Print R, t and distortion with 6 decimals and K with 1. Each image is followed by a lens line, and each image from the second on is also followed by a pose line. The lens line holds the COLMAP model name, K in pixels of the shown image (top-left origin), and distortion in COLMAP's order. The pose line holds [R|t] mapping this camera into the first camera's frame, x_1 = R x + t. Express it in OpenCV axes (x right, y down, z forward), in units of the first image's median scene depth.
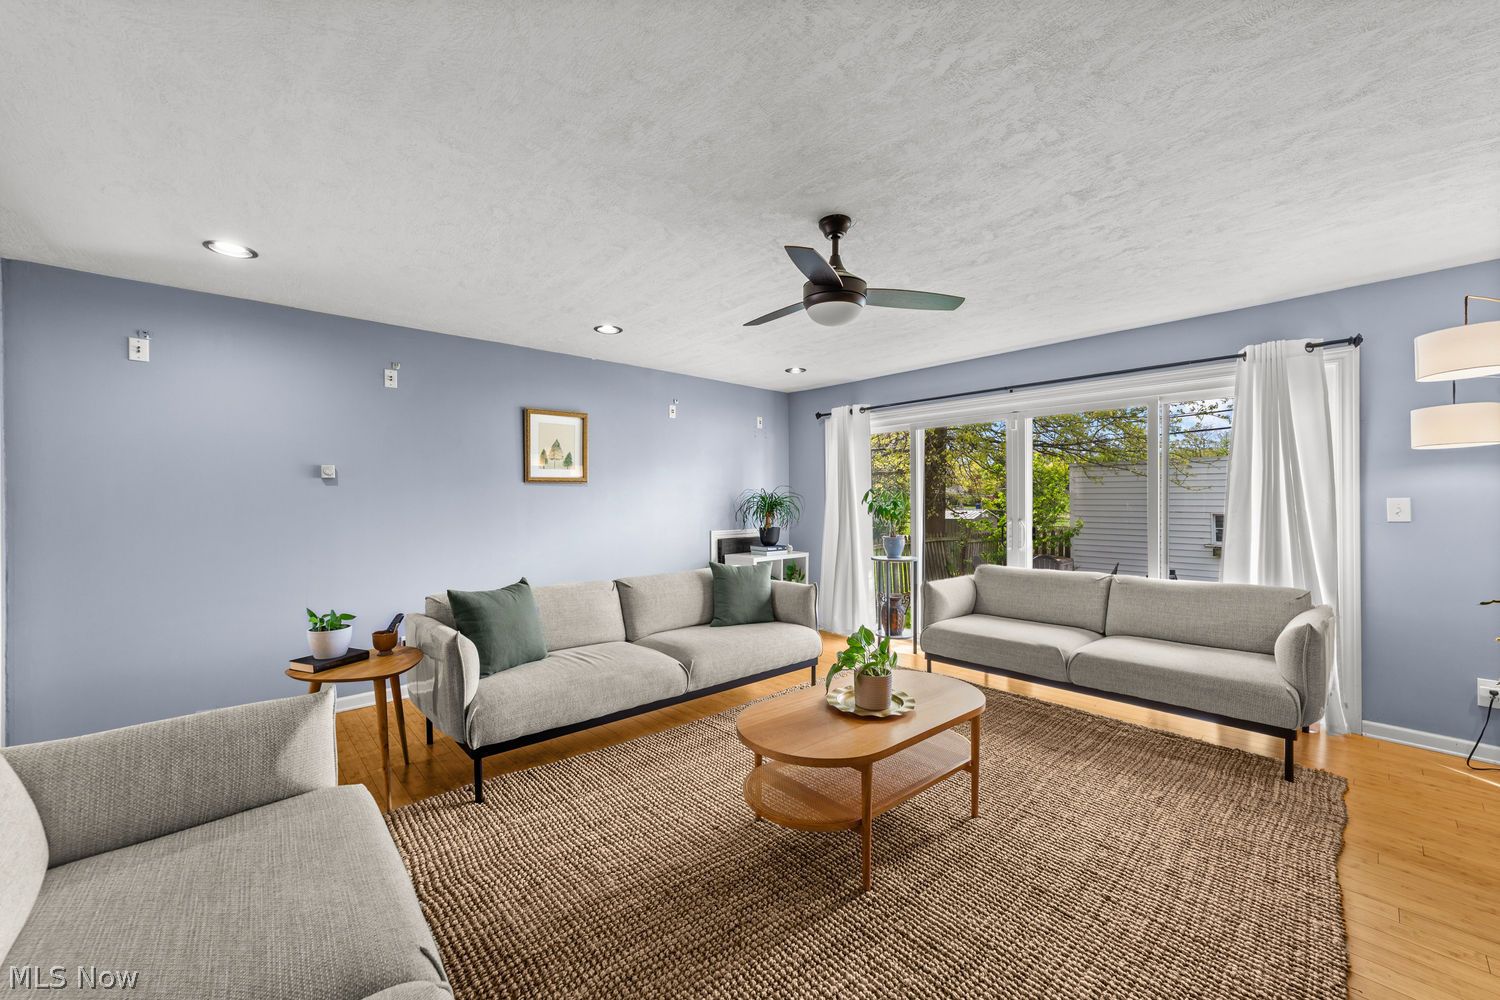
lens RADIAL K [[586.7, 0, 745.6], [0, 586.7, 502.2], [0, 0, 1]] dist [-0.003142, -0.000102]
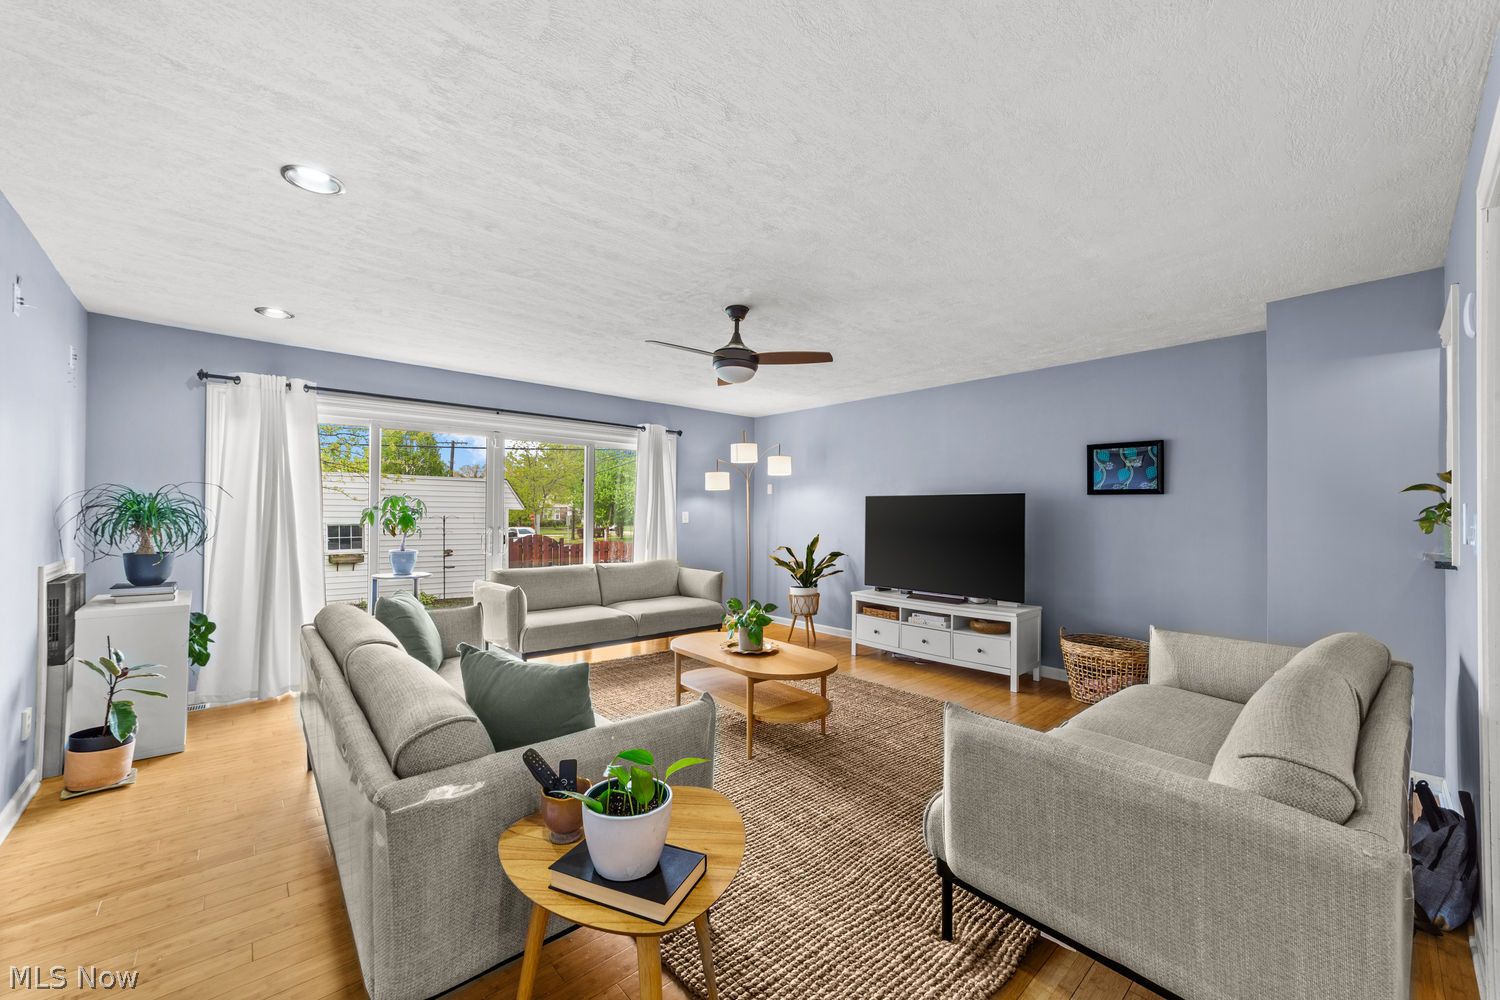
lens RADIAL K [[586.7, 0, 745.6], [0, 586.7, 502.2], [0, 0, 1]] dist [-0.003142, -0.000102]
pose [[-0.003292, 0.026460, 0.999644, -0.848560], [-0.002098, 0.999647, -0.026467, 0.011433], [-0.999992, -0.002184, -0.003235, 0.681452]]
